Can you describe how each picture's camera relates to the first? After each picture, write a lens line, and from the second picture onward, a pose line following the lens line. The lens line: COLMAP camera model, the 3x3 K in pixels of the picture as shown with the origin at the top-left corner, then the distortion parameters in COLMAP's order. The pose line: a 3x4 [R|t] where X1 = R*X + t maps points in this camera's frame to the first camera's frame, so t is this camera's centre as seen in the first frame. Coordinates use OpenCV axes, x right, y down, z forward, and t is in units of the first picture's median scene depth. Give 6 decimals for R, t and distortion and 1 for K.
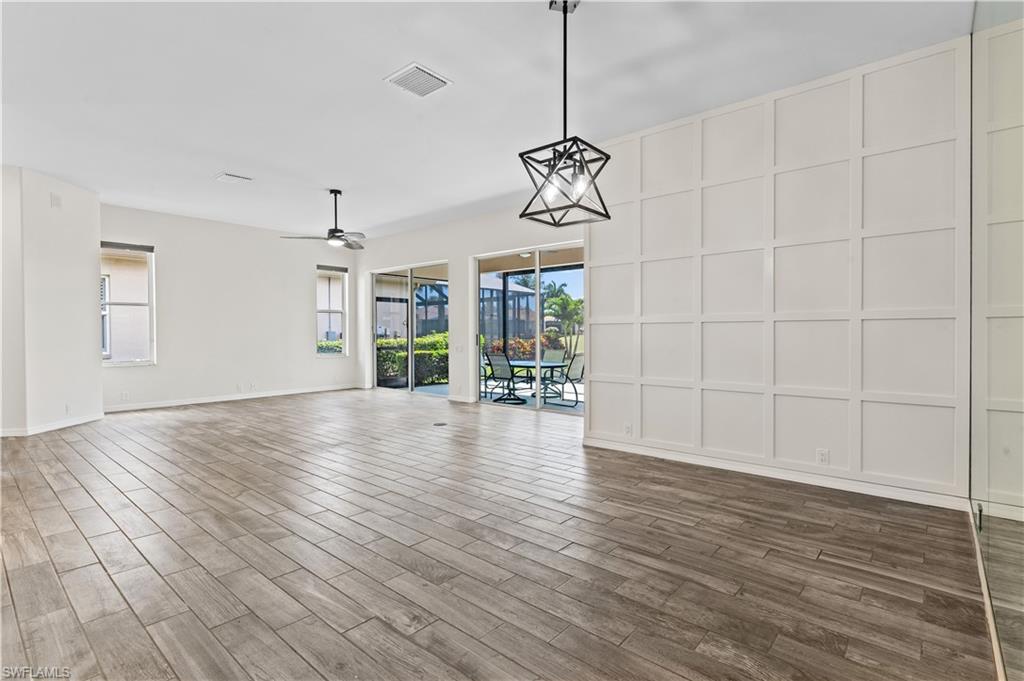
lens RADIAL K [[444.3, 0, 501.5], [0, 444.3, 341.0], [0, 0, 1]] dist [0.013603, -0.000400]
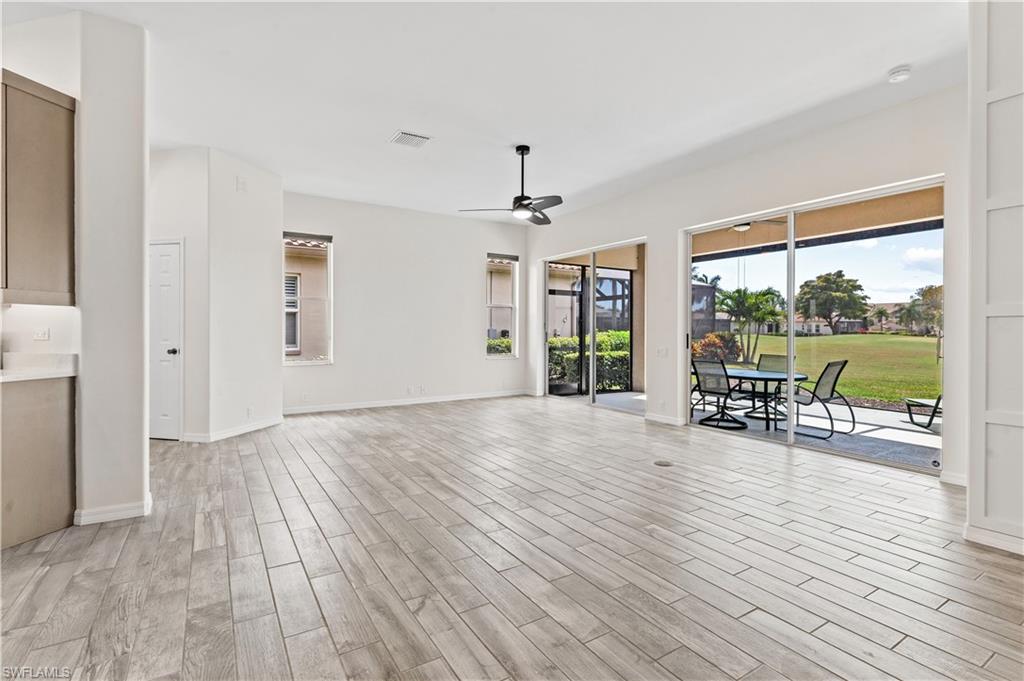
lens RADIAL K [[452.0, 0, 481.6], [0, 452.0, 338.5], [0, 0, 1]] dist [0.018313, -0.000505]
pose [[0.934948, 0.011421, -0.354602, -0.105209], [-0.012276, 0.999925, -0.000162, -0.002394], [0.354574, 0.004505, 0.935017, 0.161620]]
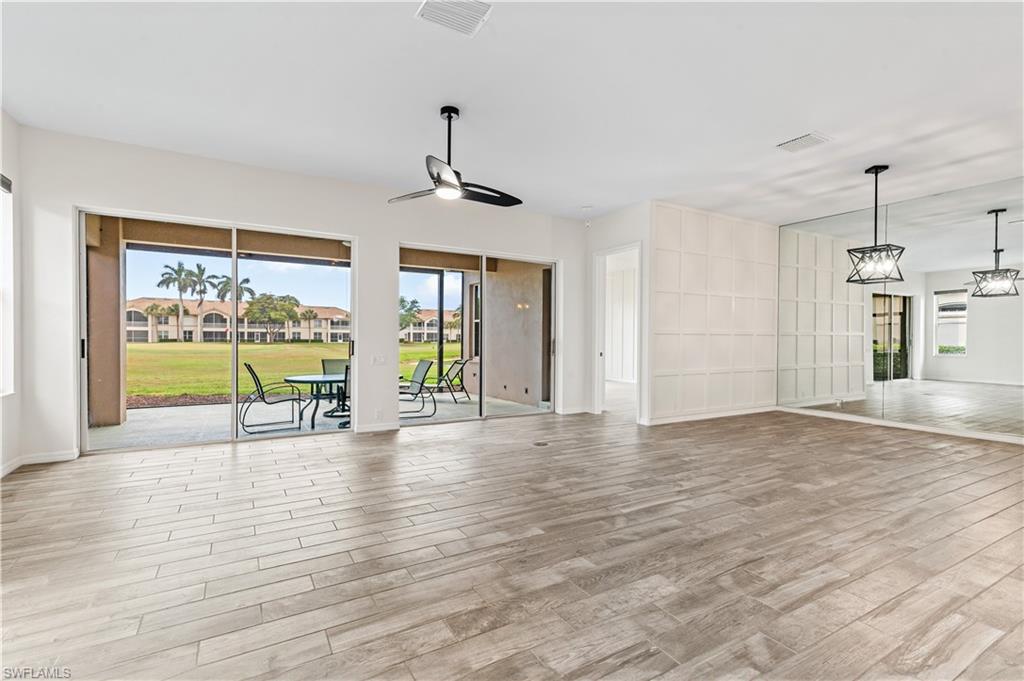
lens RADIAL K [[452.0, 0, 481.6], [0, 452.0, 338.5], [0, 0, 1]] dist [0.018313, -0.000505]
pose [[0.412415, 0.005773, 0.910978, -0.624292], [0.013702, 0.999827, -0.012539, -0.006649], [-0.910893, 0.017654, 0.412265, 0.467162]]
